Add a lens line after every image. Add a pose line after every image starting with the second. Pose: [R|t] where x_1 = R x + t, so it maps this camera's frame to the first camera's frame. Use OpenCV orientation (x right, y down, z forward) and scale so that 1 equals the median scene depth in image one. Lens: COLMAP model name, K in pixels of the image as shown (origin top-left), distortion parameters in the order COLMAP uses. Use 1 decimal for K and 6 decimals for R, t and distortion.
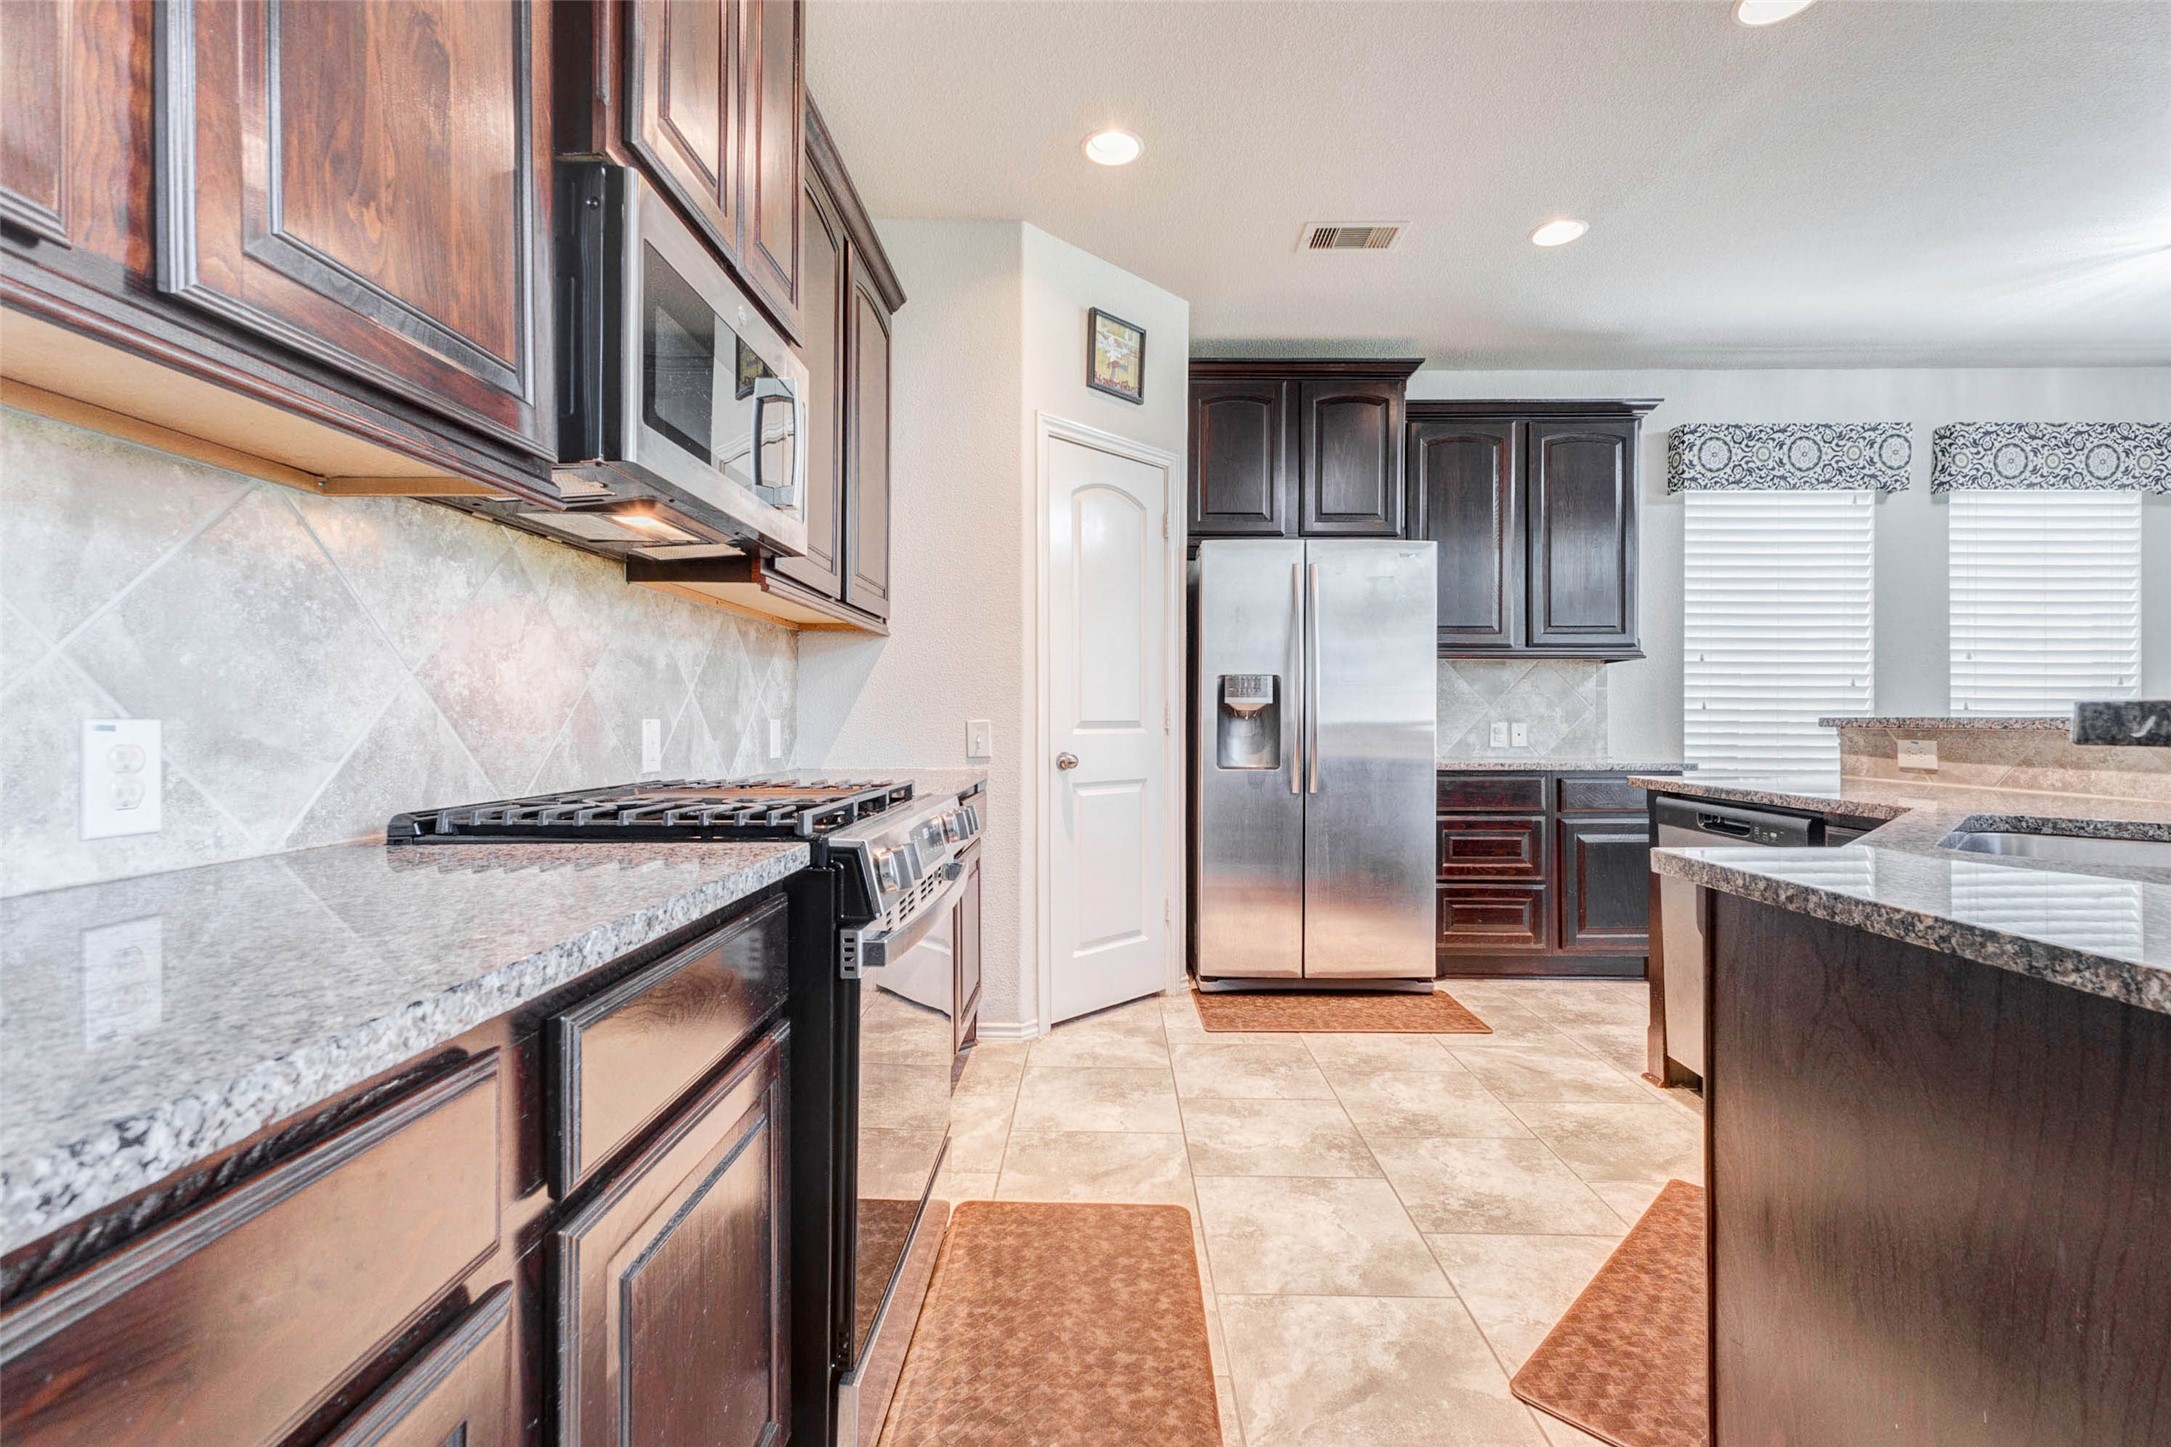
lens RADIAL K [[940.9, 0, 1086.9], [0, 940.9, 727.2], [0, 0, 1]] dist [0.012531, 0.000281]
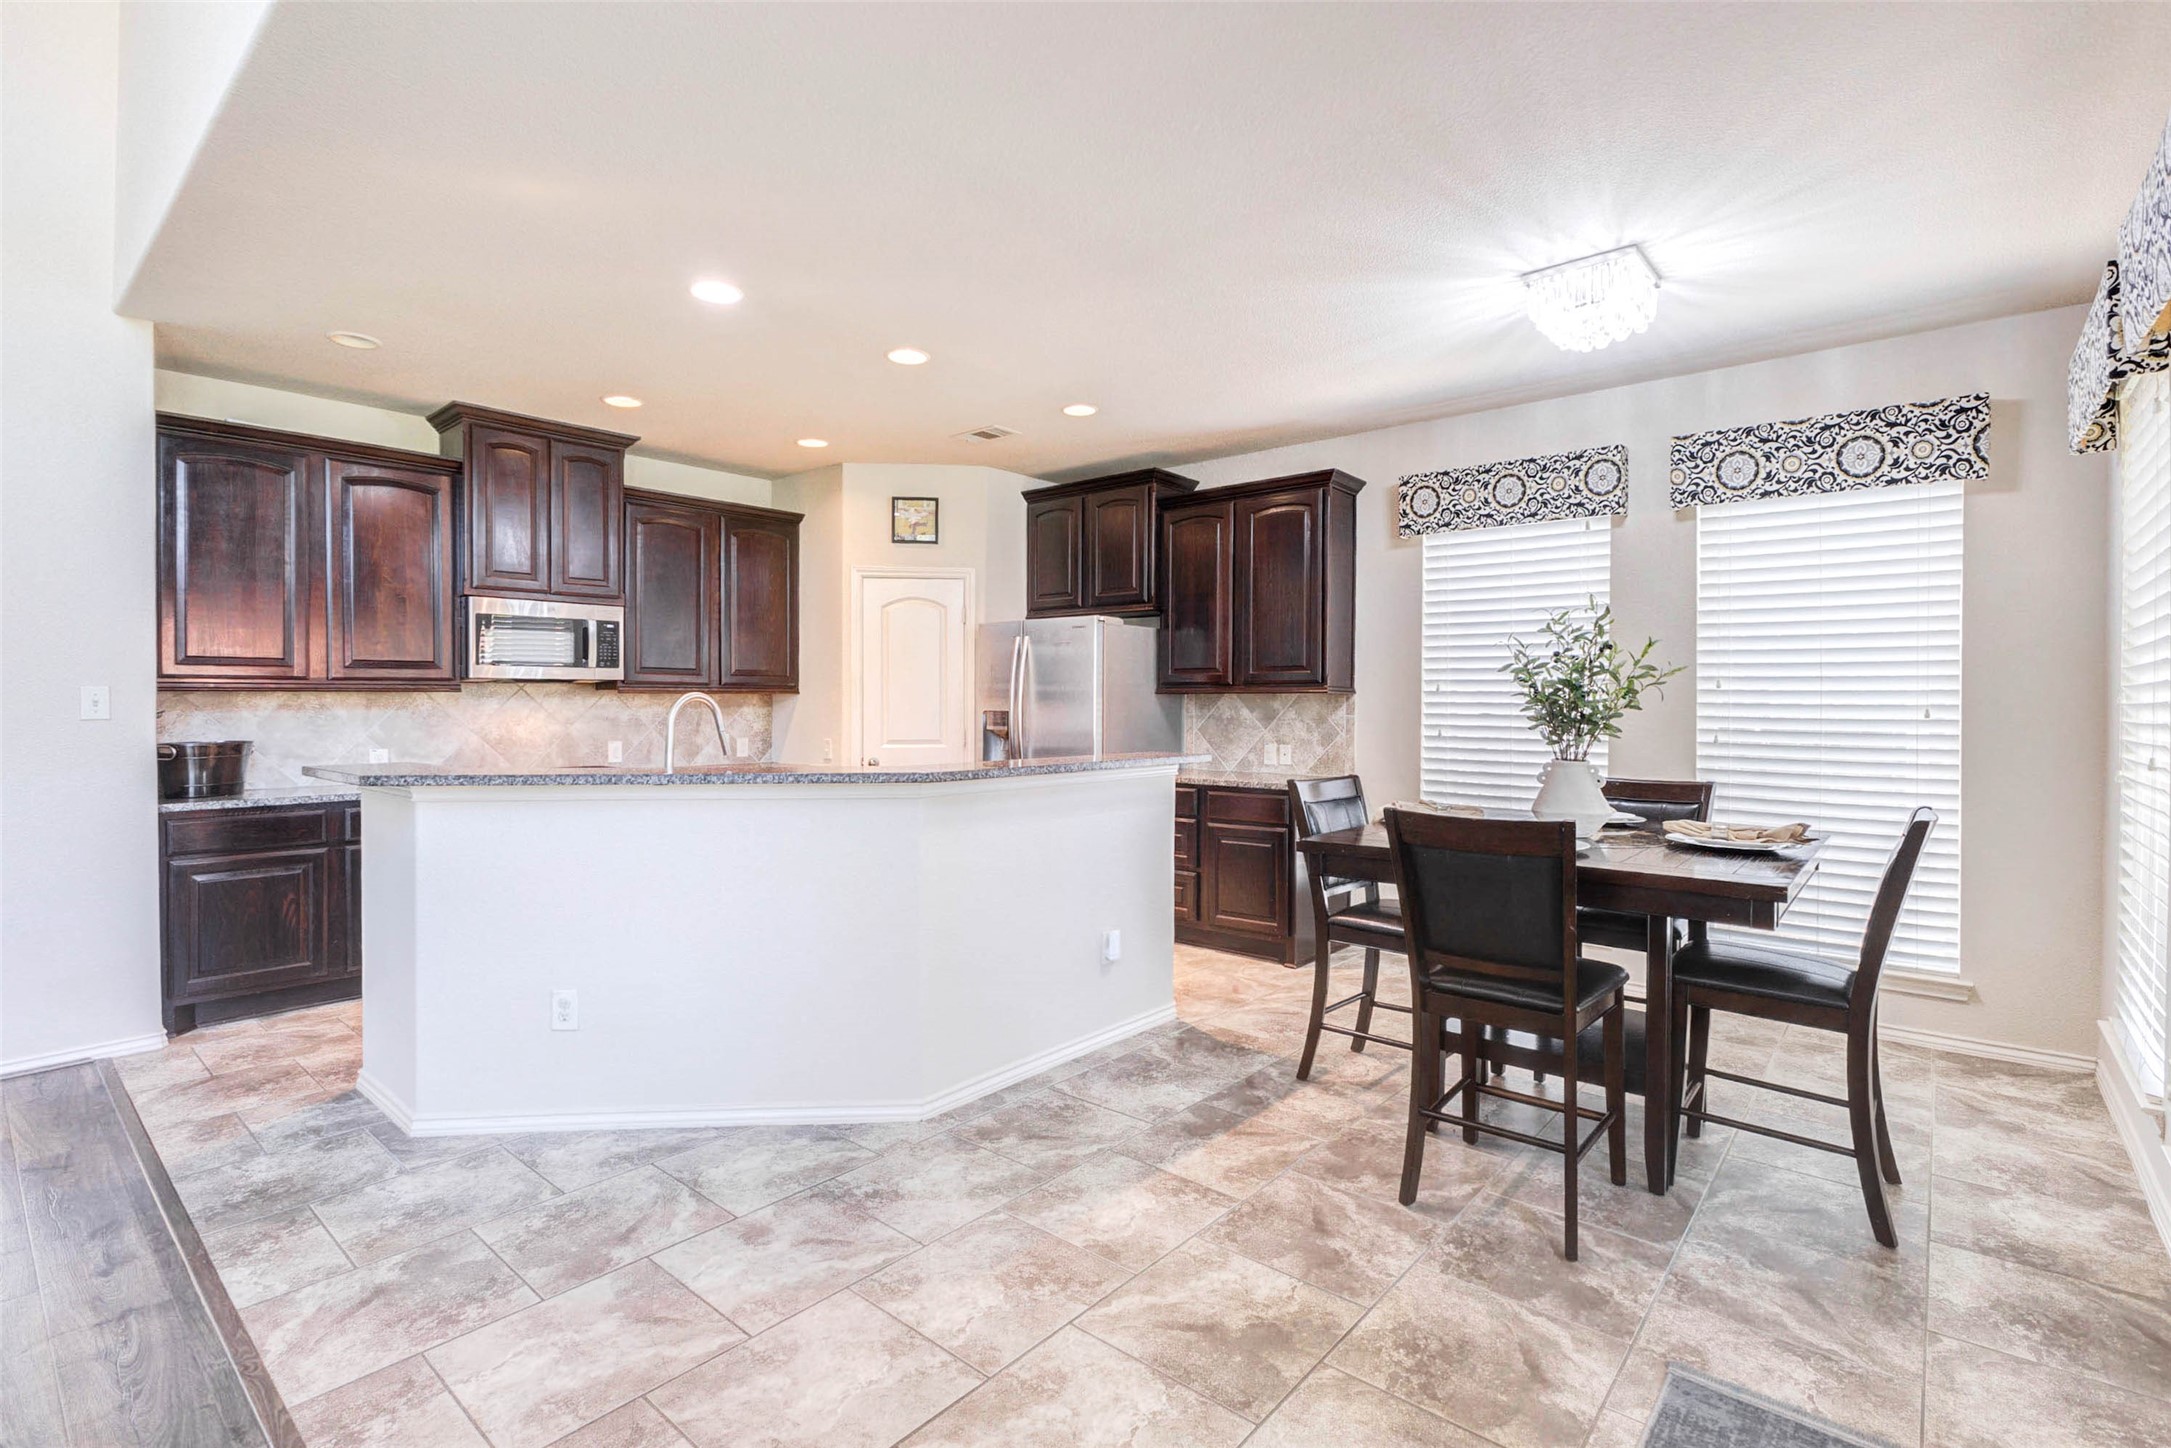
lens RADIAL K [[1013.4, 0, 1084.1], [0, 1013.4, 716.4], [0, 0, 1]] dist [-0.003515, -0.000318]
pose [[0.770050, 0.006566, -0.637949, 1.104387], [-0.003723, 0.999976, 0.005798, -0.047842], [0.637972, -0.002090, 0.770056, -0.141144]]
